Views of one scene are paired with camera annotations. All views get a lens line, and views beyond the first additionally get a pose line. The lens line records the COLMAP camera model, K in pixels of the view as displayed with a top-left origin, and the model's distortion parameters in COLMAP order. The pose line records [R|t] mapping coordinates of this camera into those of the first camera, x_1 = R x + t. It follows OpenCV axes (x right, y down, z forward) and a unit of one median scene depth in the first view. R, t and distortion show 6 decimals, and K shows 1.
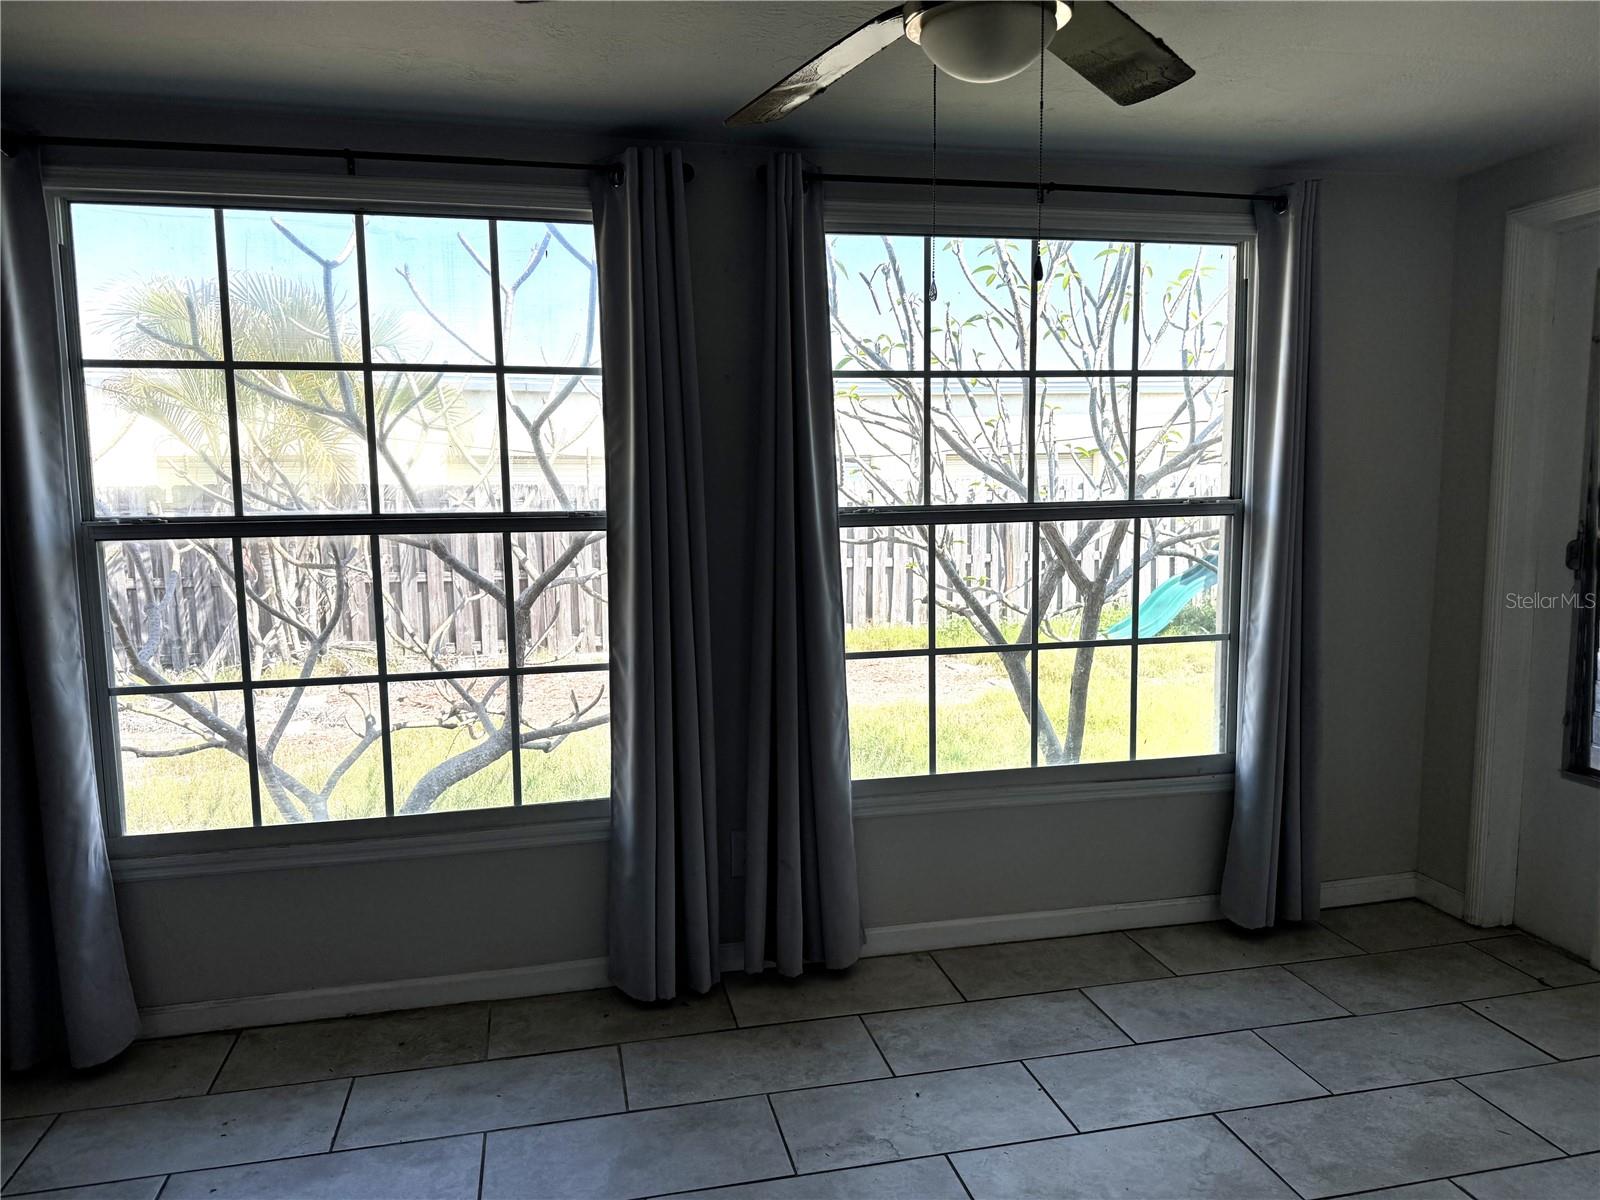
lens RADIAL K [[1131.2, 0, 809.2], [0, 1131.2, 597.2], [0, 0, 1]] dist [0.013225, -0.008787]
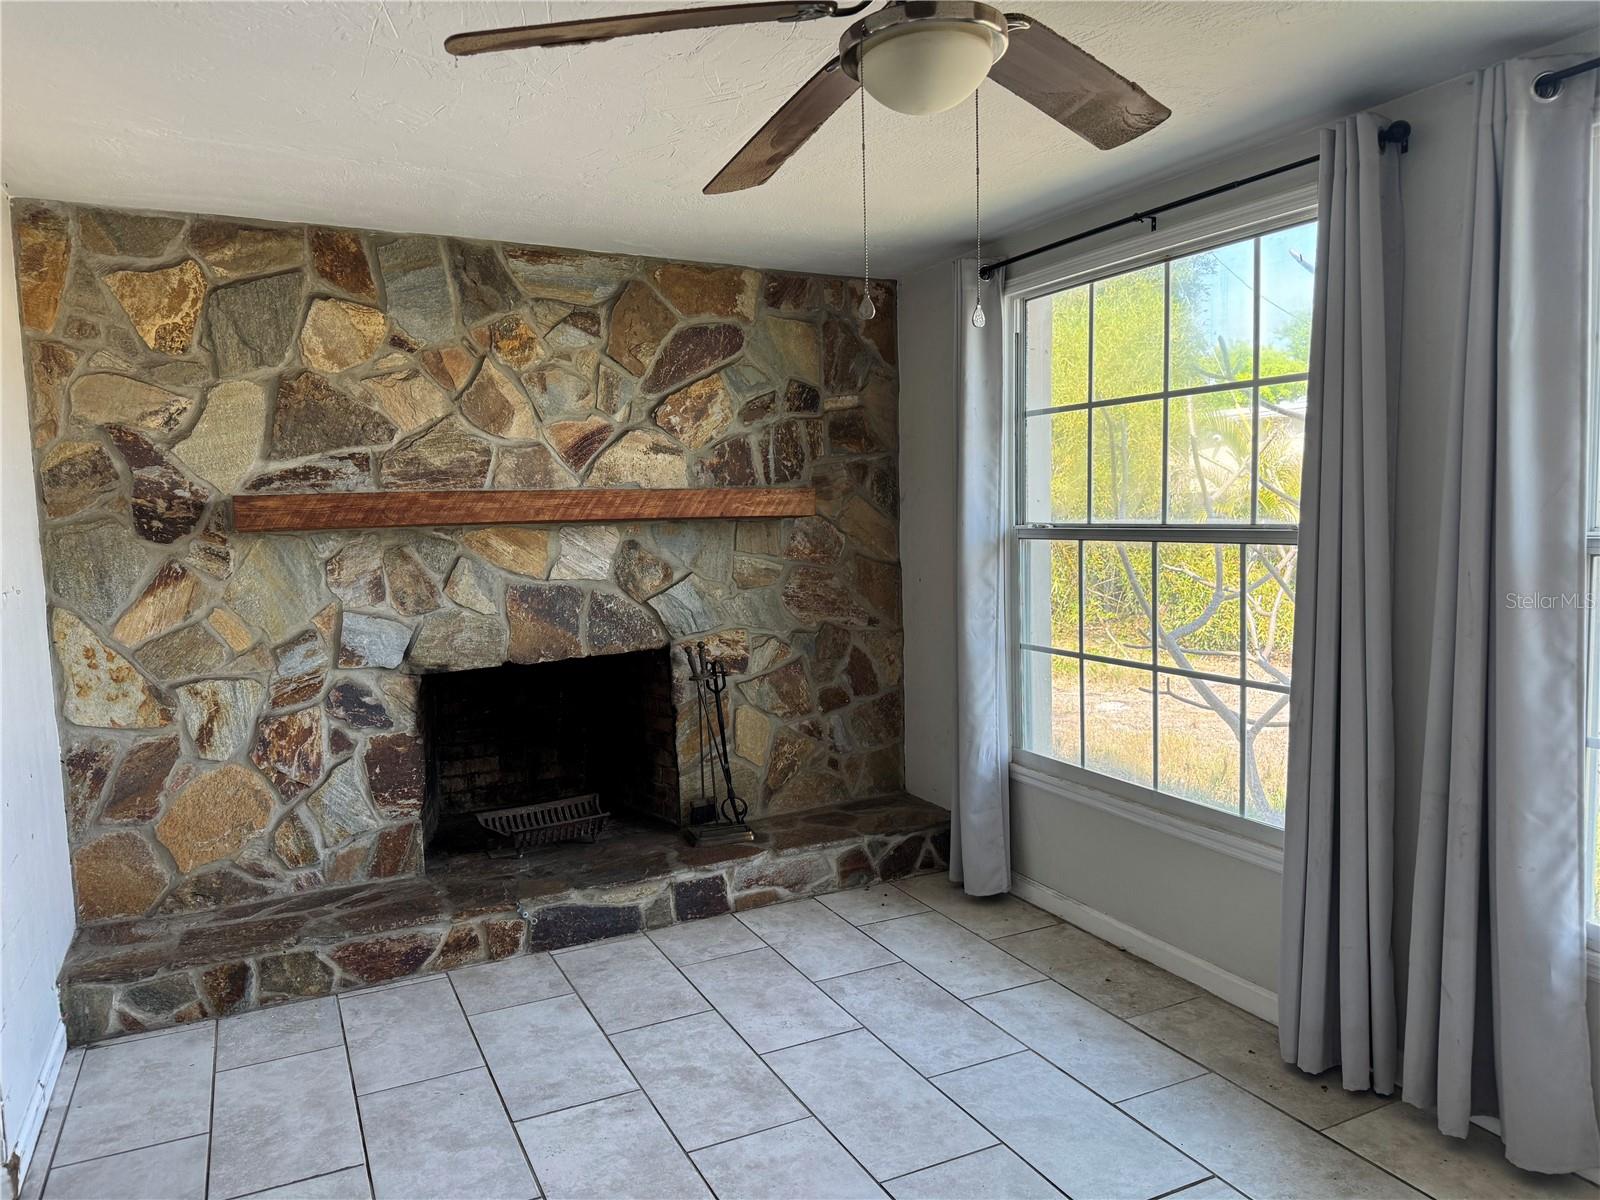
lens RADIAL K [[1131.2, 0, 808.7], [0, 1131.2, 605.2], [0, 0, 1]] dist [0.013225, -0.008787]
pose [[0.221459, 0.094615, -0.970569, 0.654715], [-0.083782, 0.993448, 0.077728, -0.051668], [0.971564, 0.064103, 0.227935, 0.406106]]
